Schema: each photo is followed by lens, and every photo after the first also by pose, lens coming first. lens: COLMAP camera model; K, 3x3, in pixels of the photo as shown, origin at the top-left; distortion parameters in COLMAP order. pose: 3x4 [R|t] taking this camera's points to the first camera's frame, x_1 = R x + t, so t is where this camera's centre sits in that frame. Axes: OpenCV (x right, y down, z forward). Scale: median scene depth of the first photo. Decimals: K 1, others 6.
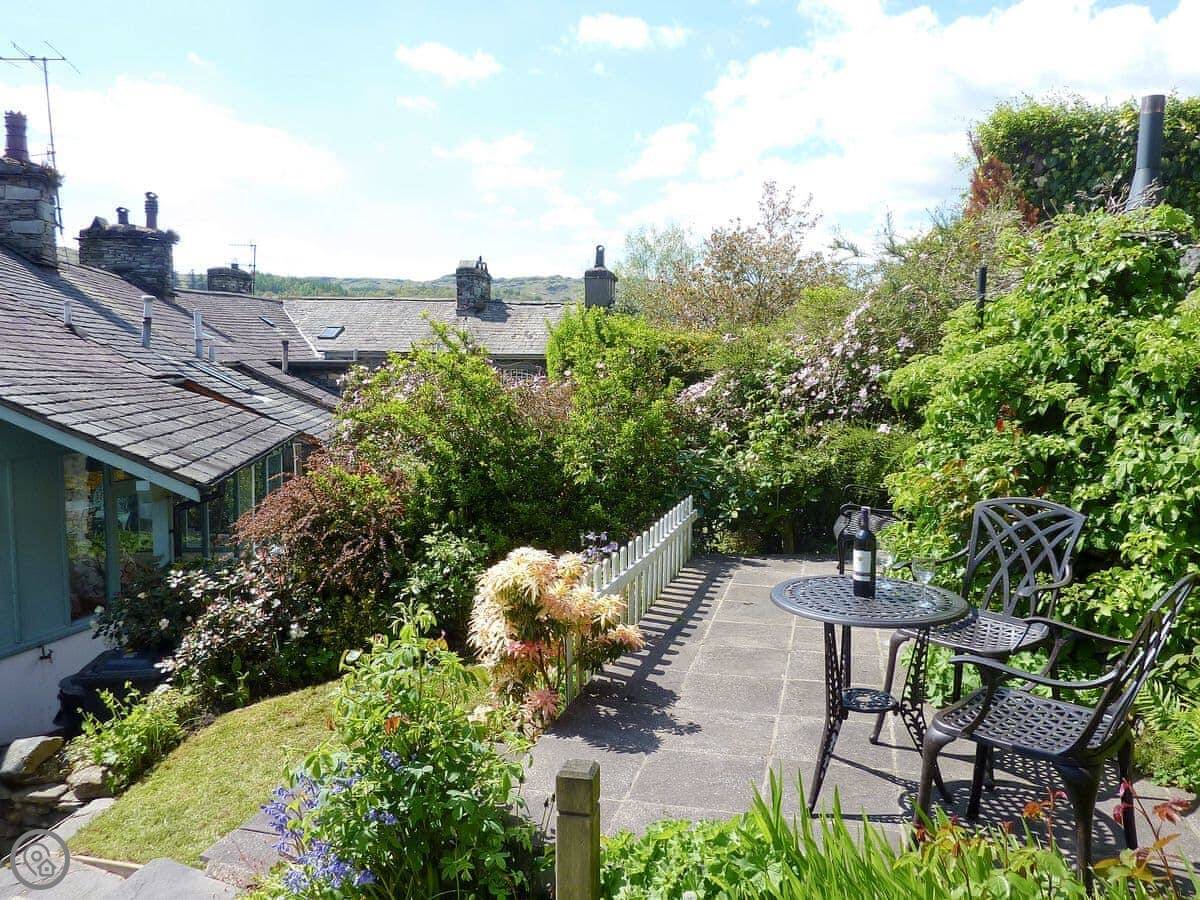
lens RADIAL K [[960.5, 0, 600.0], [0, 960.5, 450.0], [0, 0, 1]] dist [0.003365, -0.002063]
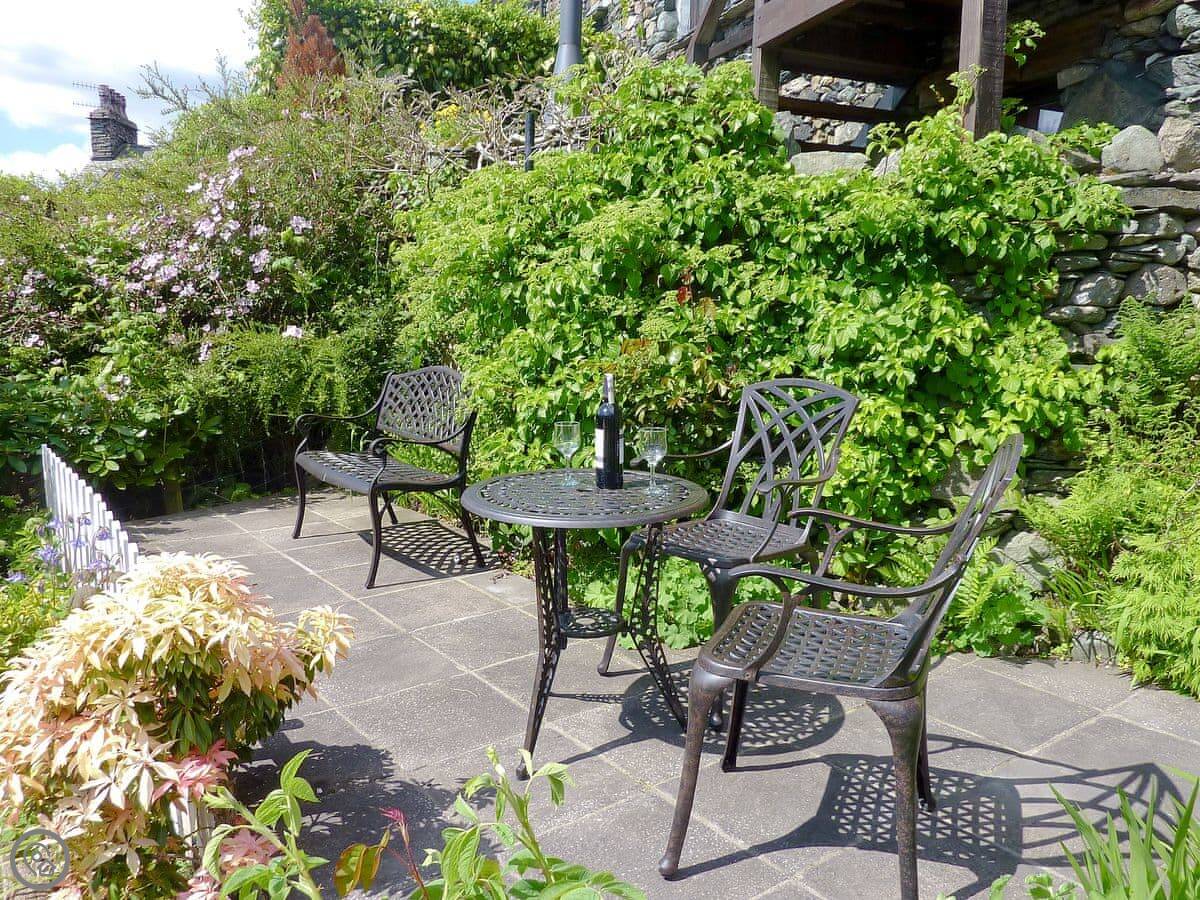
lens RADIAL K [[902.1, 0, 600.0], [0, 902.1, 450.0], [0, 0, 1]] dist [-0.000564, -0.001437]
pose [[0.598583, -0.140076, 0.788718, -0.147381], [0.071559, 0.990007, 0.121516, 0.003112], [-0.797858, -0.016298, 0.602625, 0.317438]]
